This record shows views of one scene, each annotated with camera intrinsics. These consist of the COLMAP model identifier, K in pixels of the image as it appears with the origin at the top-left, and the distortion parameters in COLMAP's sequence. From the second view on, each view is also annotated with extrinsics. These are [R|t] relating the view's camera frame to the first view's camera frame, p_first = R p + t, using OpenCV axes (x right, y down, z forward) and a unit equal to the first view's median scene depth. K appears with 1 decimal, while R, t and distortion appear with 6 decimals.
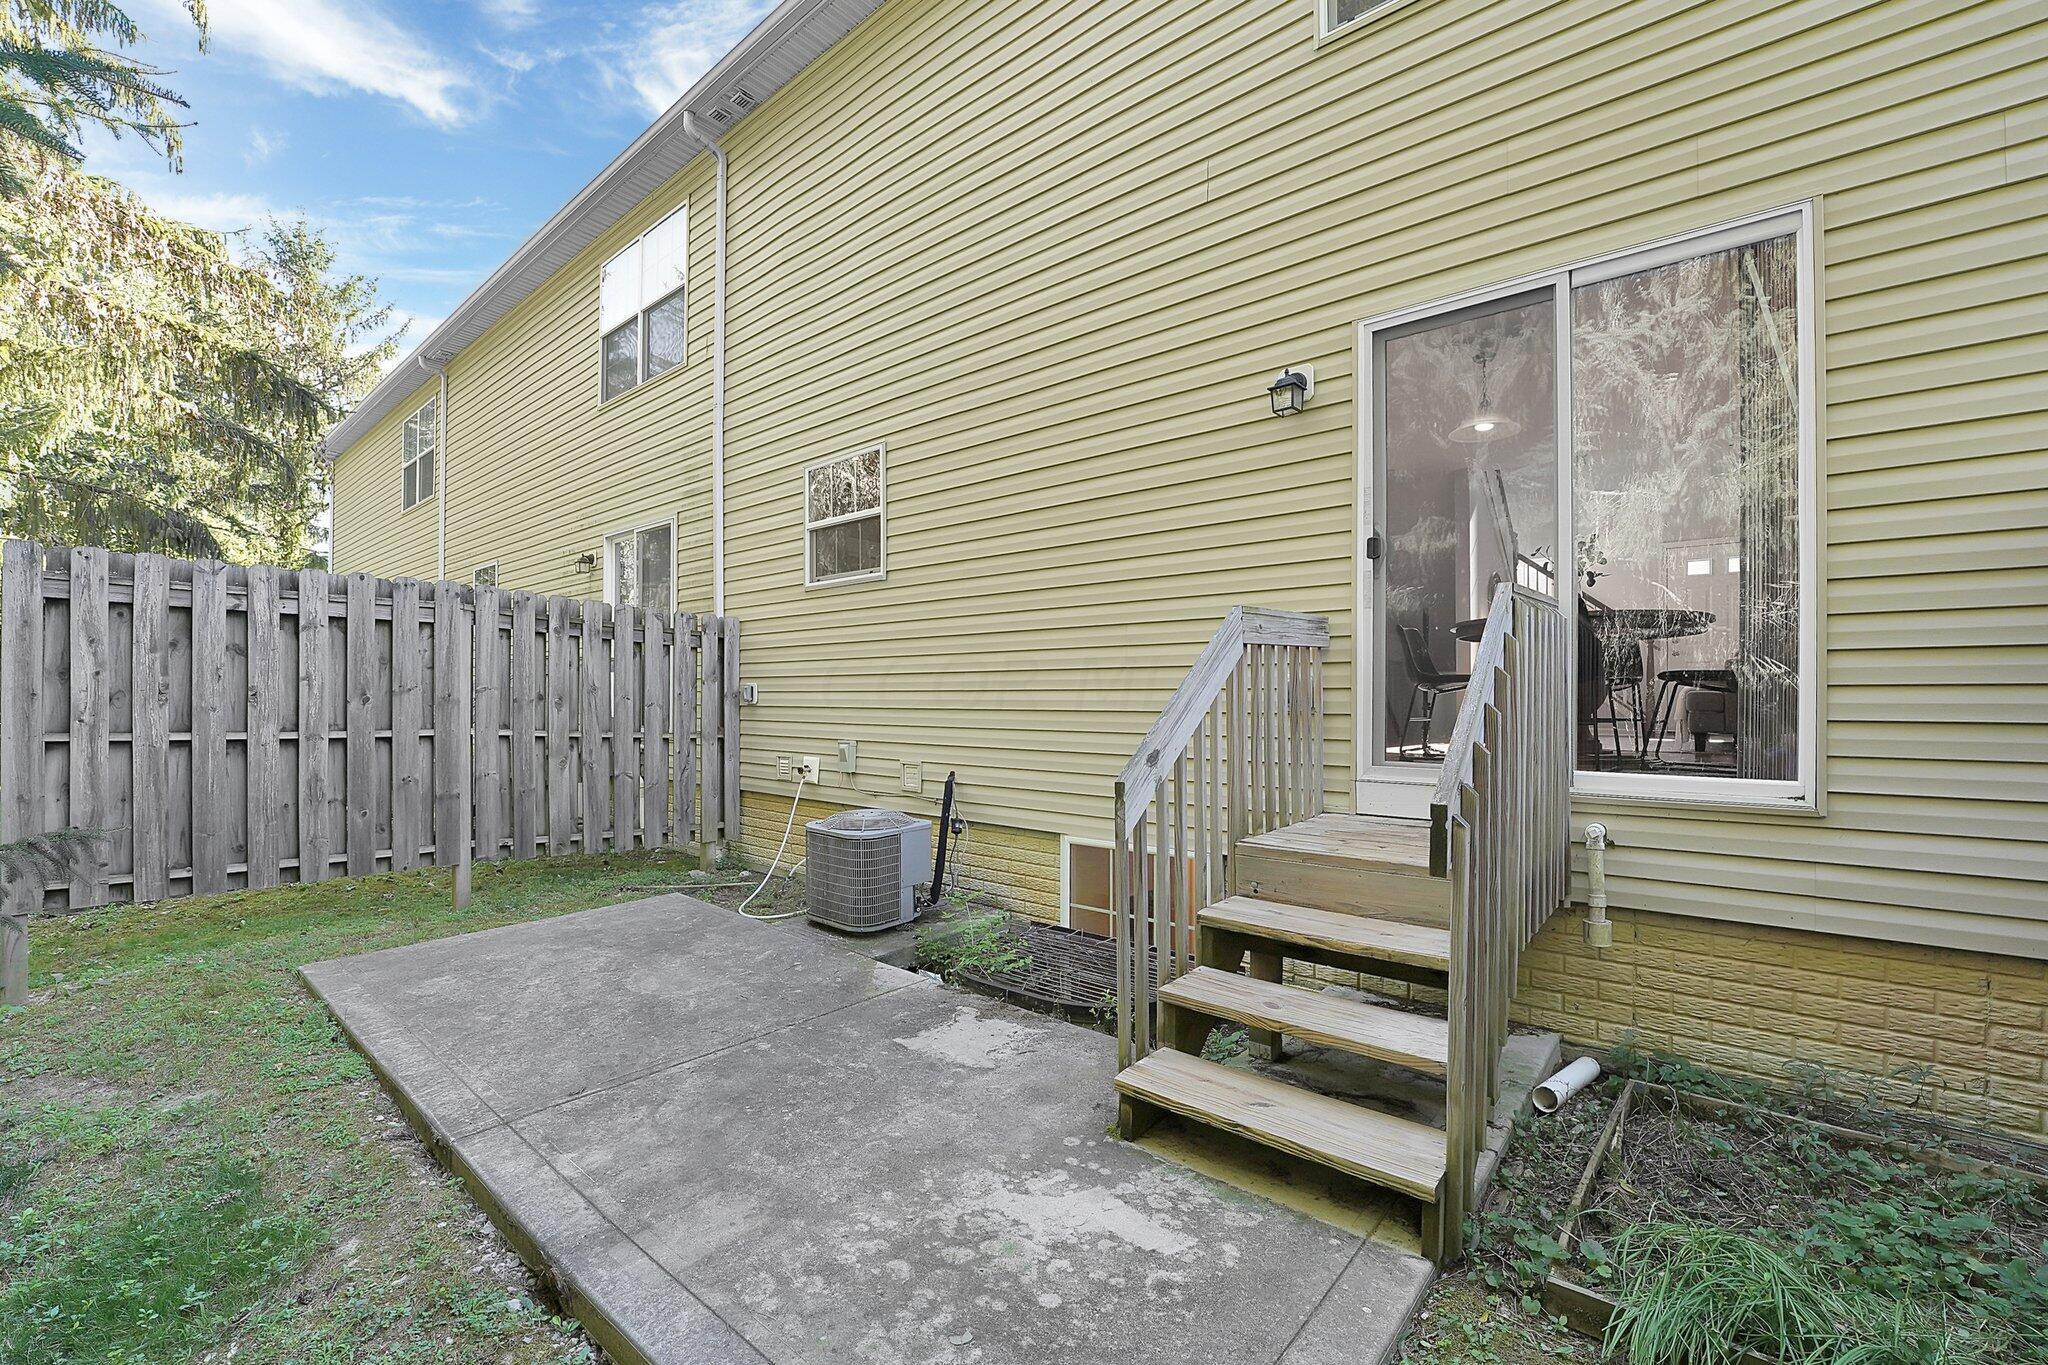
lens RADIAL K [[921.3, 0, 1024.0], [0, 921.3, 682.5], [0, 0, 1]] dist [-0.028107, 0.000088]
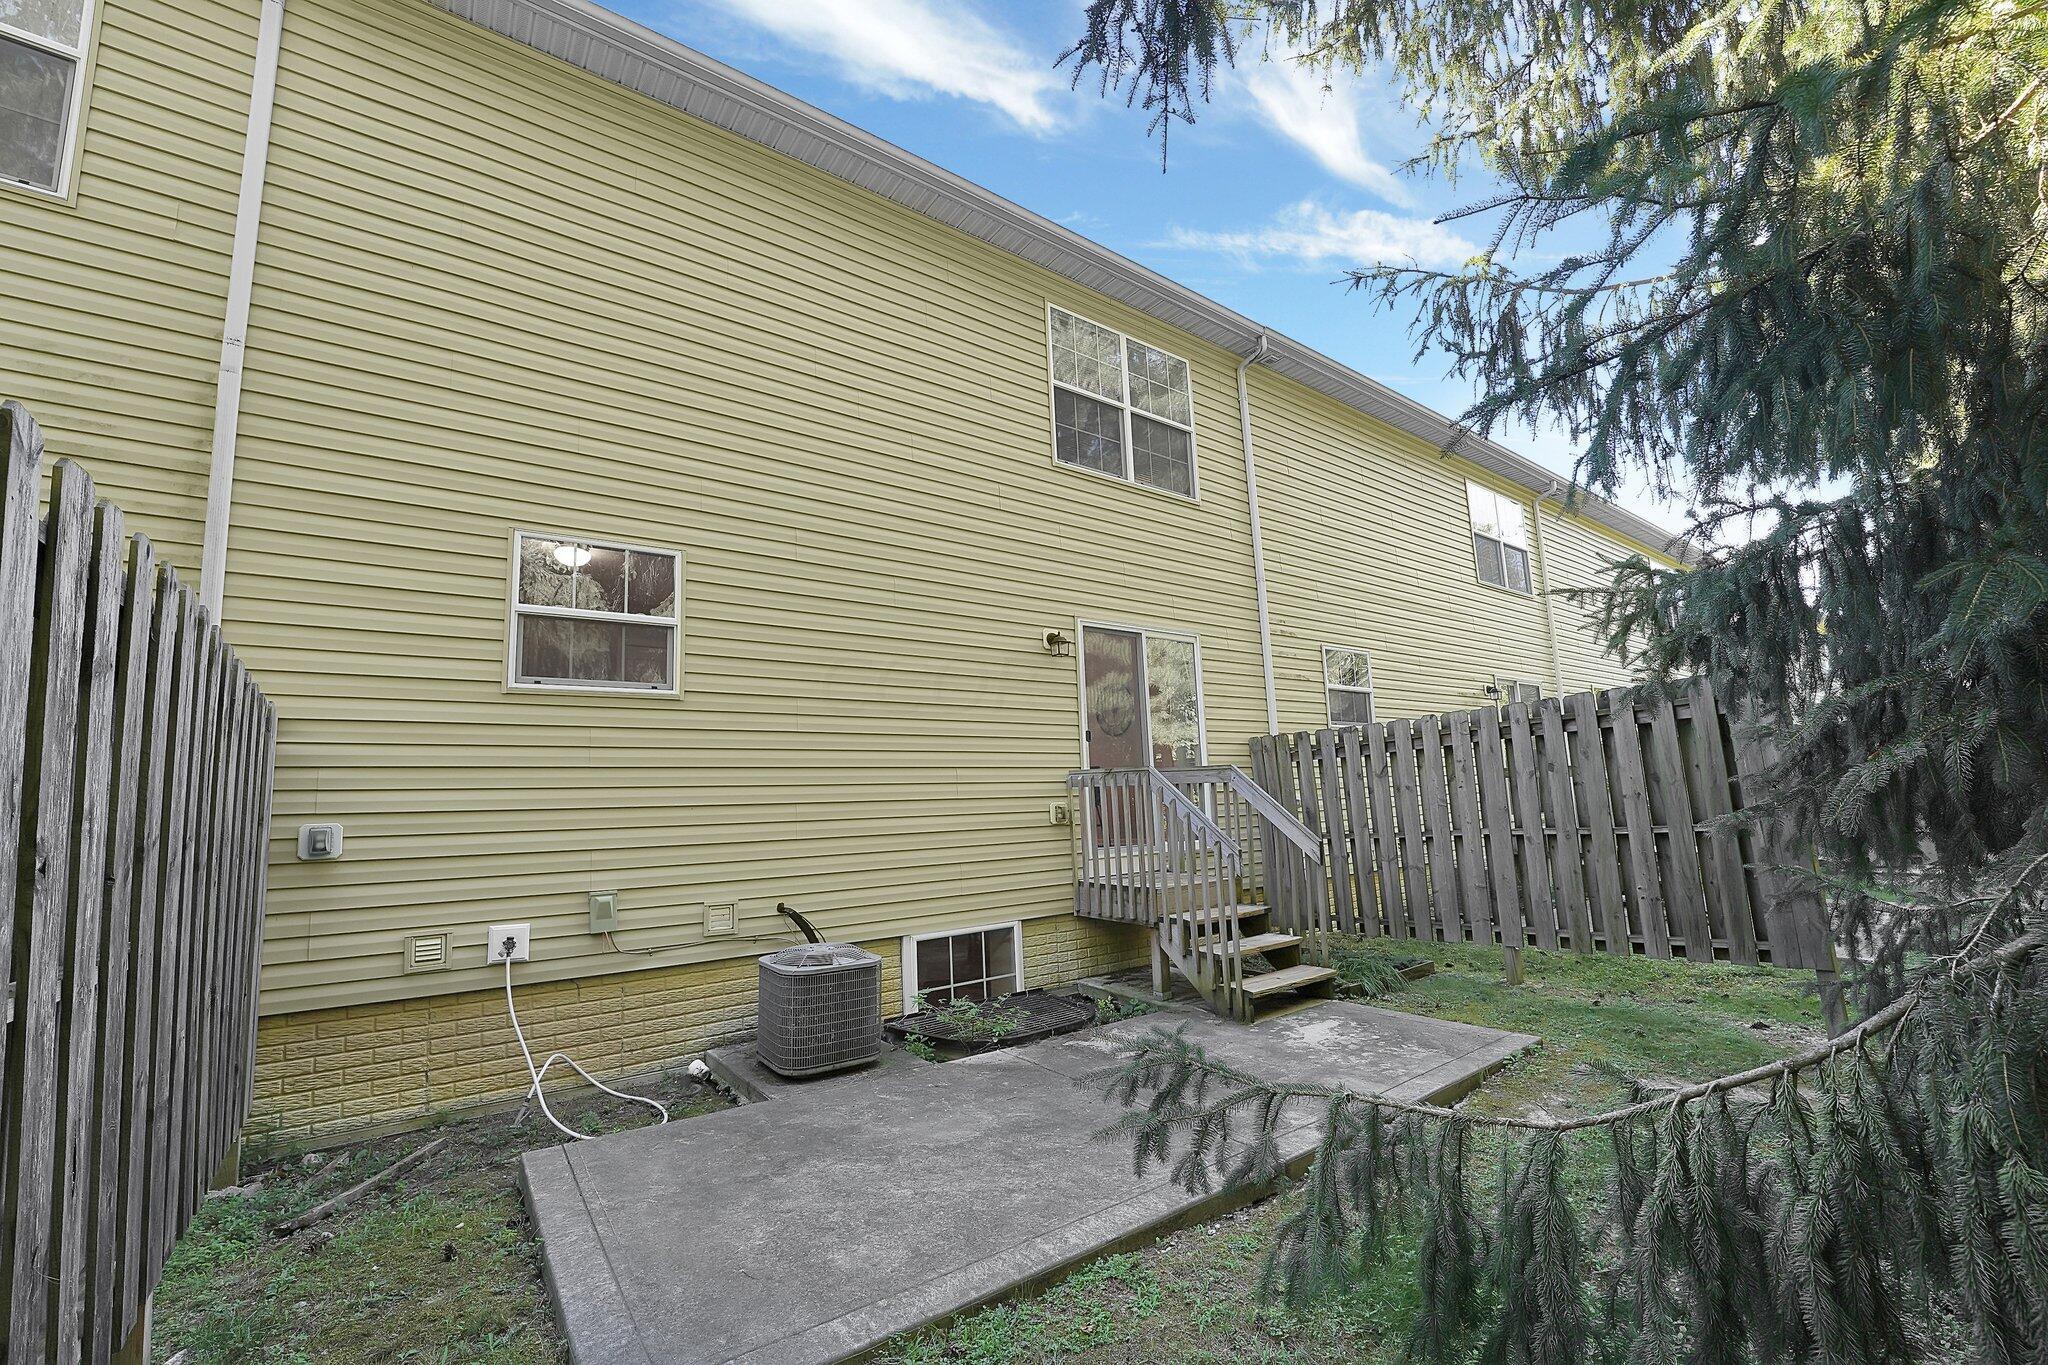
lens RADIAL K [[921.3, 0, 1024.0], [0, 921.3, 682.5], [0, 0, 1]] dist [-0.028107, 0.000088]
pose [[0.142085, 0.125058, 0.981923, -1.373317], [0.018479, 0.991479, -0.128949, -0.010789], [-0.989682, 0.036467, 0.138564, 0.769724]]
